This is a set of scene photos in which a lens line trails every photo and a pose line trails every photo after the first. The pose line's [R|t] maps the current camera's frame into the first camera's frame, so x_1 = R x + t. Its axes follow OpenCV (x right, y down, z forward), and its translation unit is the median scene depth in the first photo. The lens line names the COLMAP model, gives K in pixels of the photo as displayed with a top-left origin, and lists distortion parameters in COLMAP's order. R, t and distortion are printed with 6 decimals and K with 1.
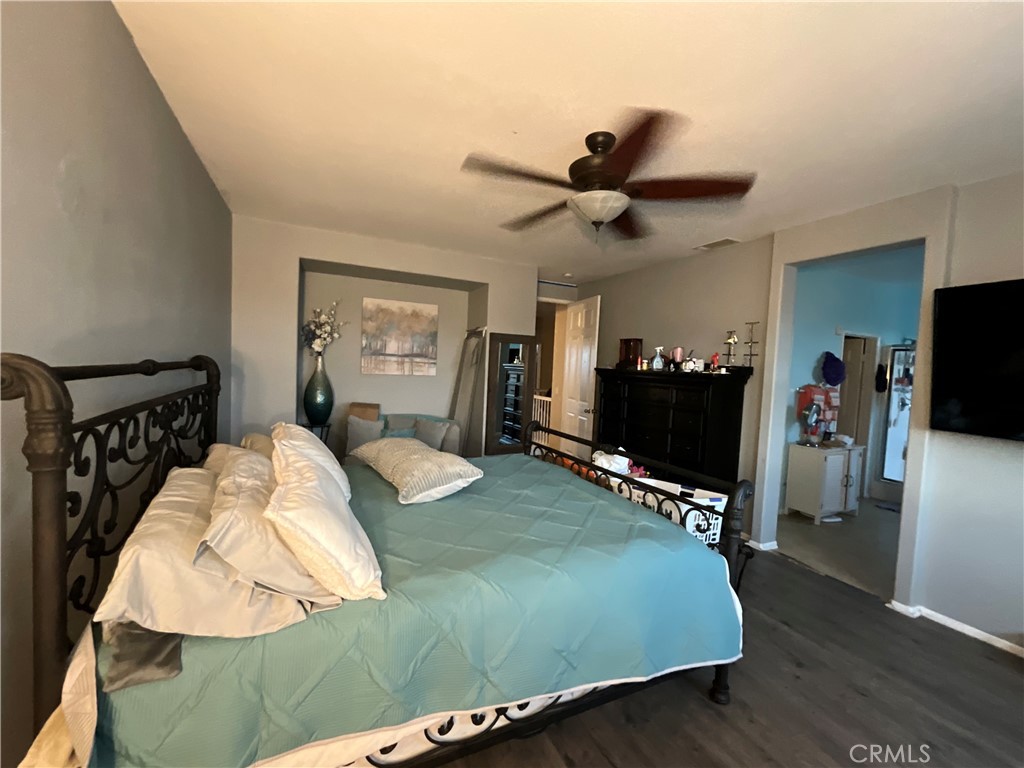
lens RADIAL K [[411.5, 0, 509.3], [0, 411.5, 385.3], [0, 0, 1]] dist [0.000693, 0.000310]
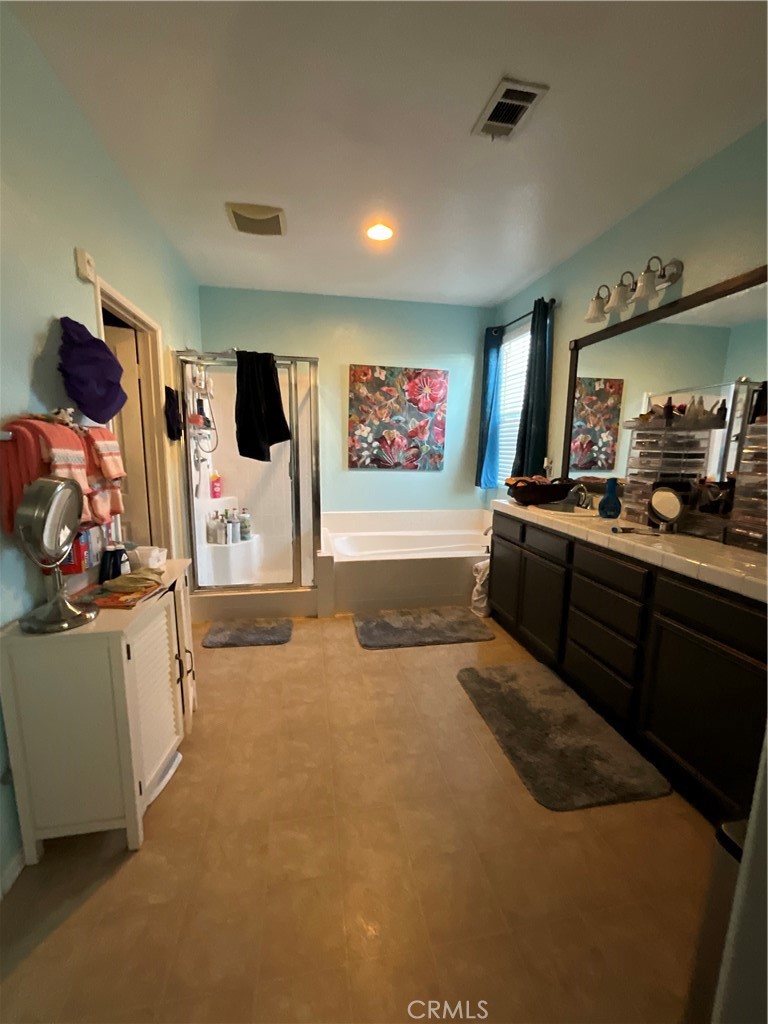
lens RADIAL K [[411.5, 0, 381.9], [0, 411.5, 513.7], [0, 0, 1]] dist [0.000693, 0.000310]
pose [[0.263828, -0.197019, 0.944234, 0.506758], [0.046445, 0.980377, 0.191583, 0.023651], [-0.963451, -0.006690, 0.267801, 0.679782]]
